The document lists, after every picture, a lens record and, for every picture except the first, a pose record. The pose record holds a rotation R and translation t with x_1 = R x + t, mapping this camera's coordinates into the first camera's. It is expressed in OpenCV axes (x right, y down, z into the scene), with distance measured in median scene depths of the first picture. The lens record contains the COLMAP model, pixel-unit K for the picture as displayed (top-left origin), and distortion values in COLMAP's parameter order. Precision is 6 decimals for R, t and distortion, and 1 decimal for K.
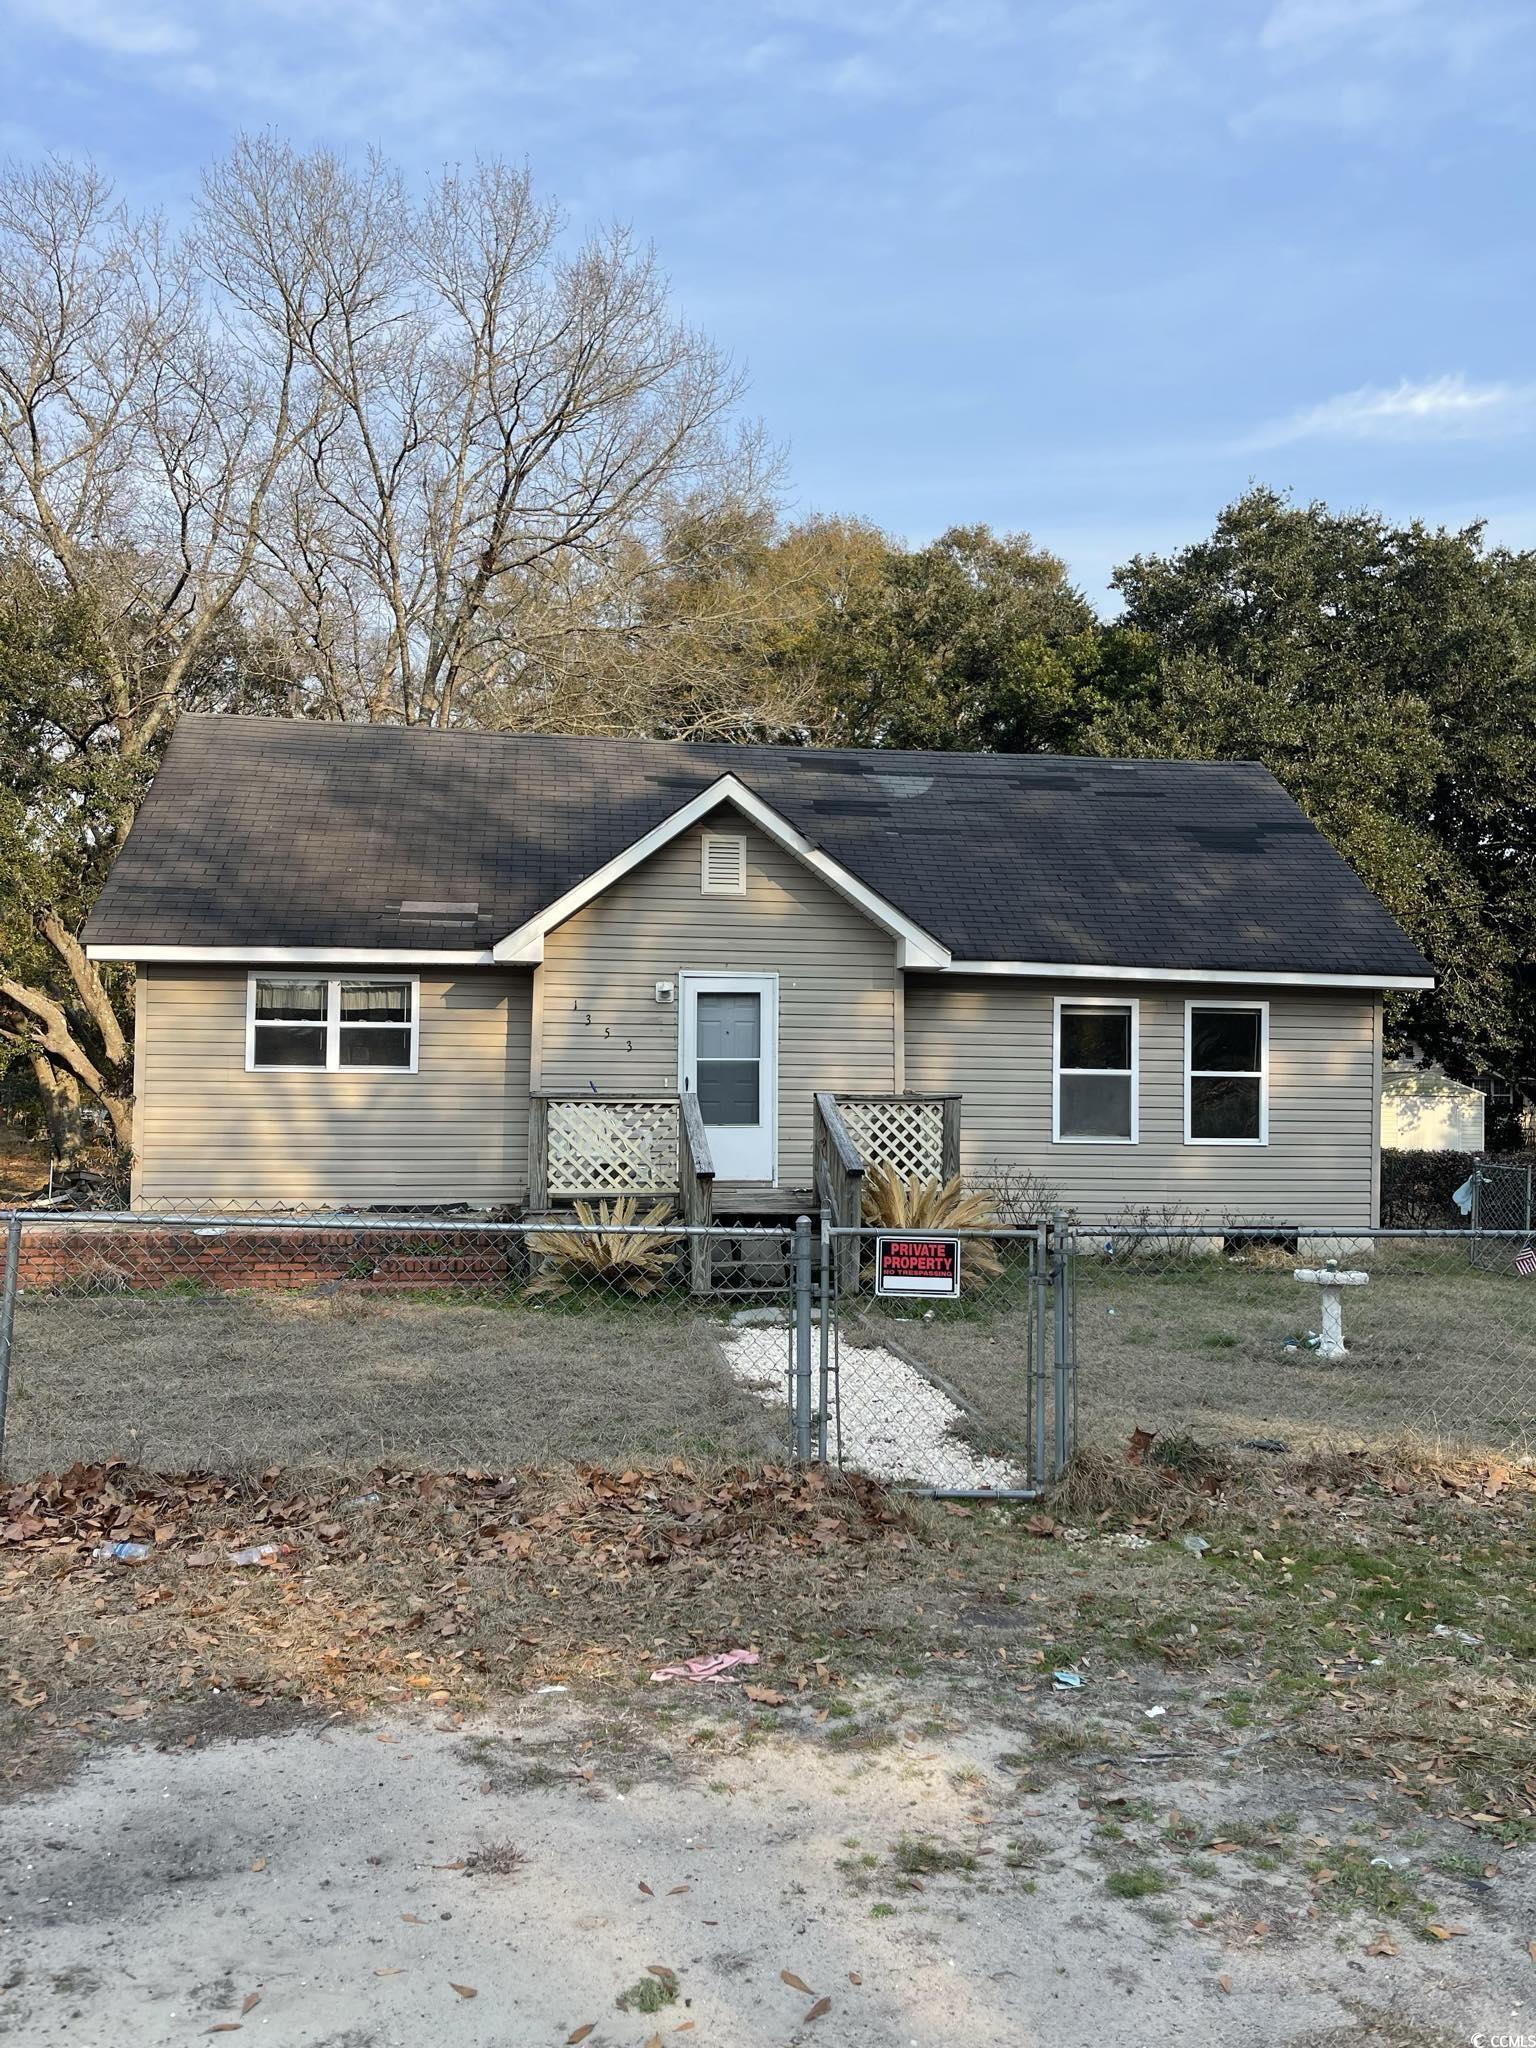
lens RADIAL K [[1475.6, 0, 769.0], [0, 1475.6, 1030.7], [0, 0, 1]] dist [0.019545, -0.047645]
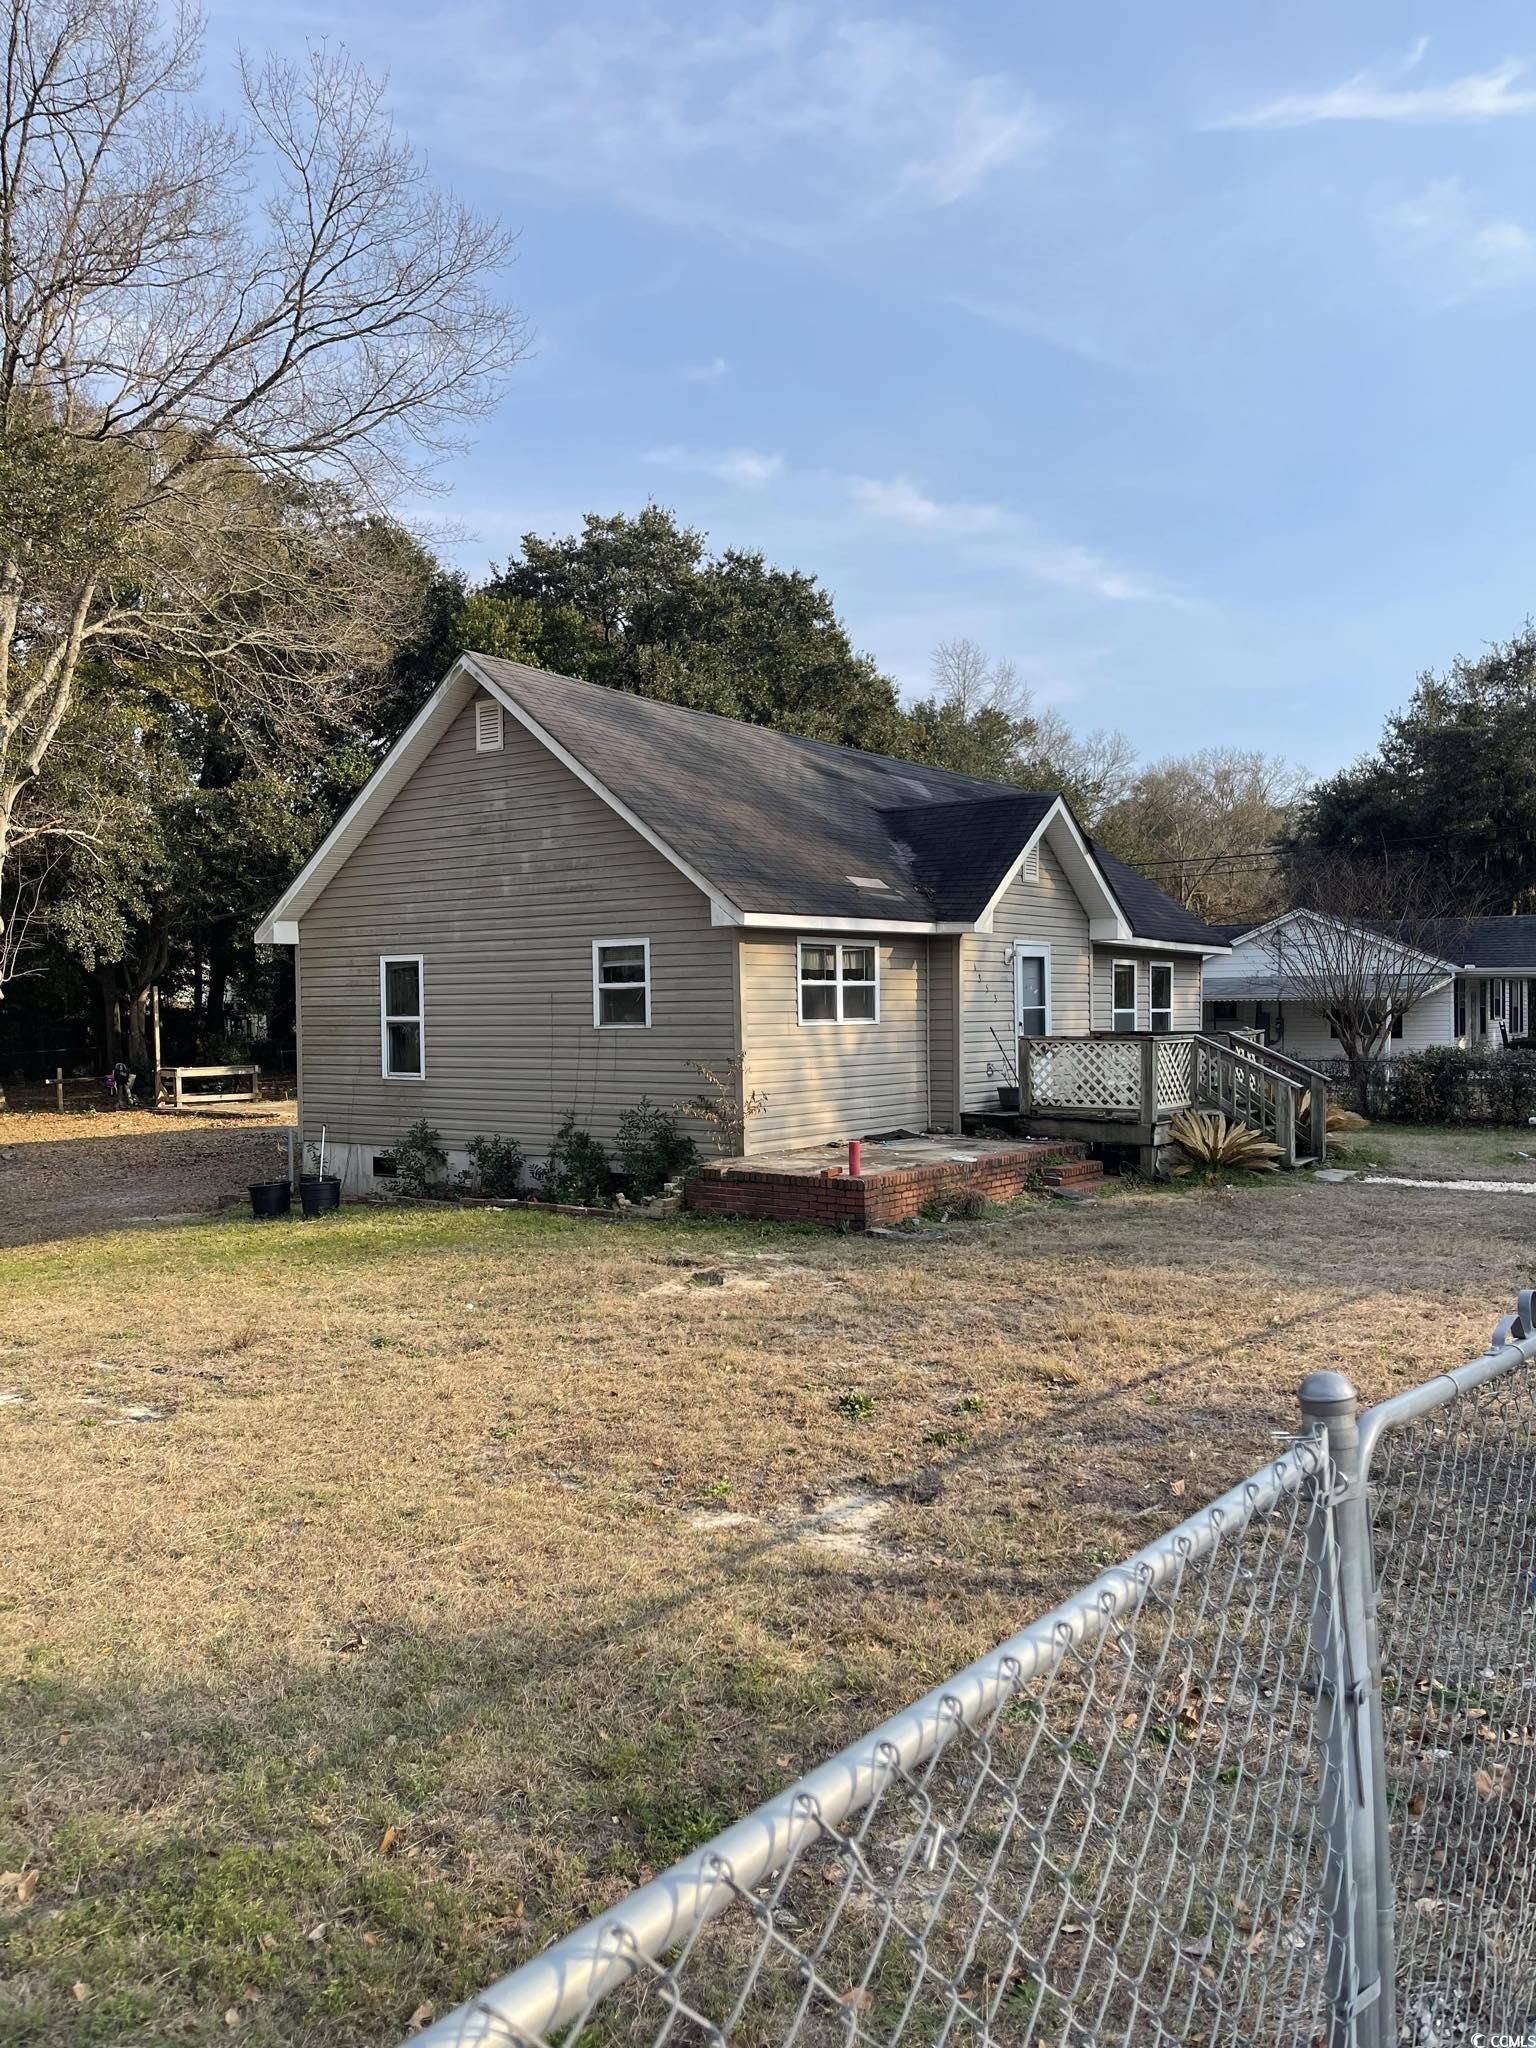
lens RADIAL K [[1541.7, 0, 766.3], [0, 1541.7, 1039.1], [0, 0, 1]] dist [0.062491, -0.056042]
pose [[0.703563, -0.034383, 0.709801, -1.195791], [0.005681, 0.999069, 0.042765, -0.012466], [-0.710611, -0.026055, 0.703103, 0.187881]]
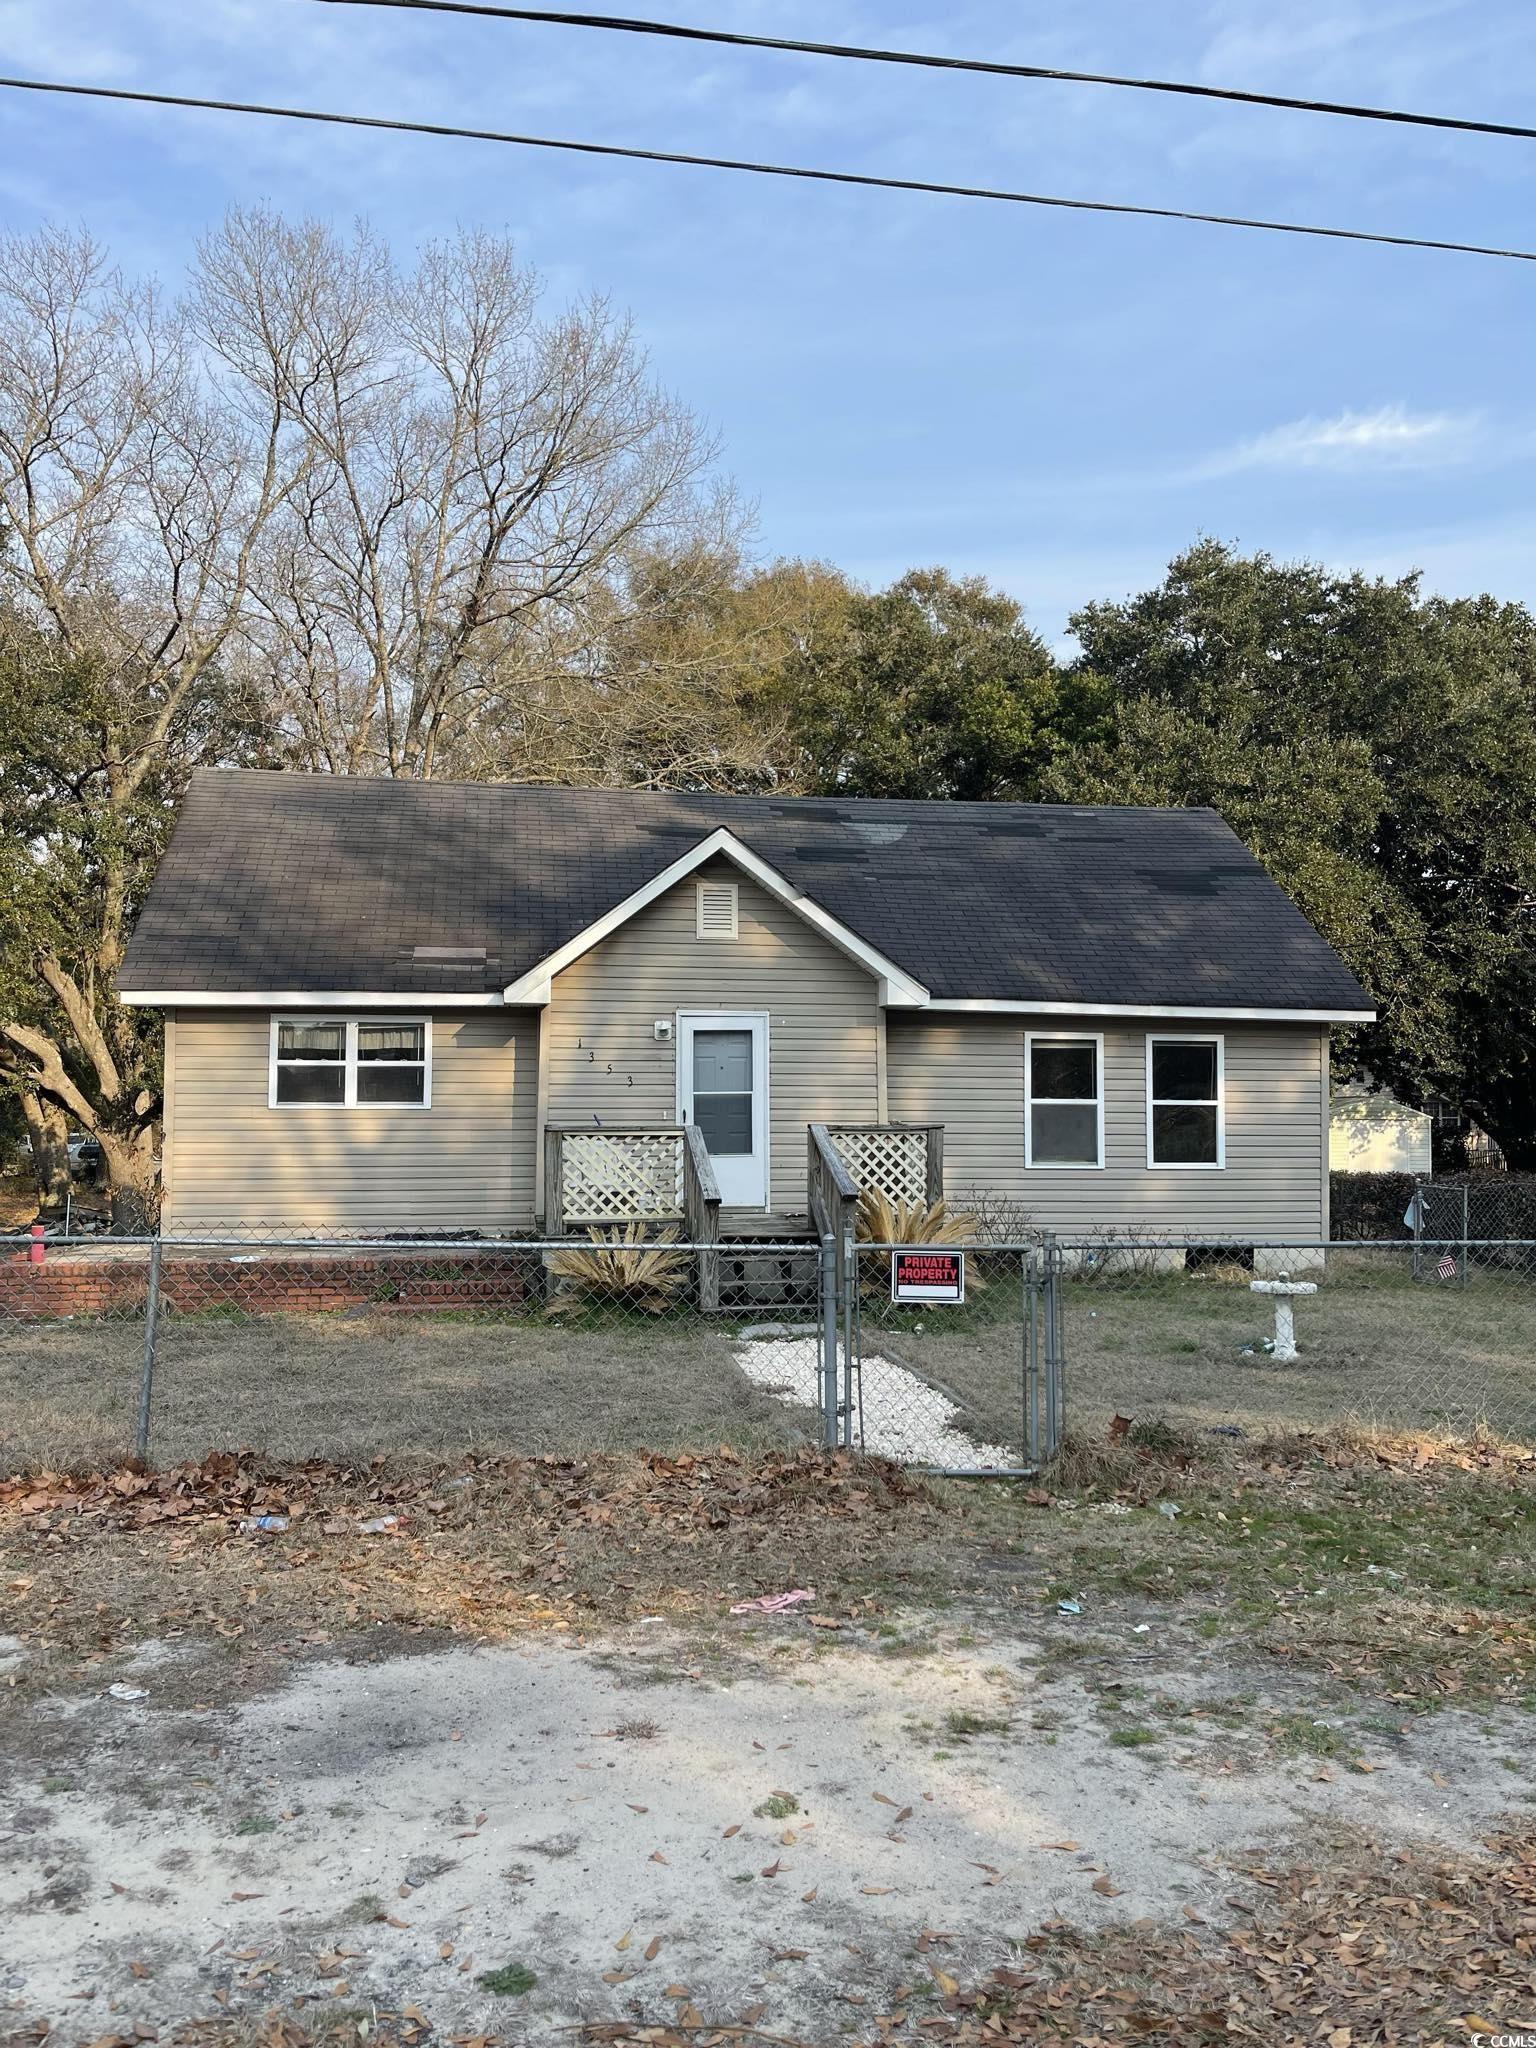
lens RADIAL K [[1475.6, 0, 765.5], [0, 1475.6, 1022.6], [0, 0, 1]] dist [0.019545, -0.047645]
pose [[0.999651, -0.007231, 0.025389, -0.023599], [0.007852, 0.999671, -0.024433, -0.005319], [-0.025204, 0.024624, 0.999379, -0.070245]]
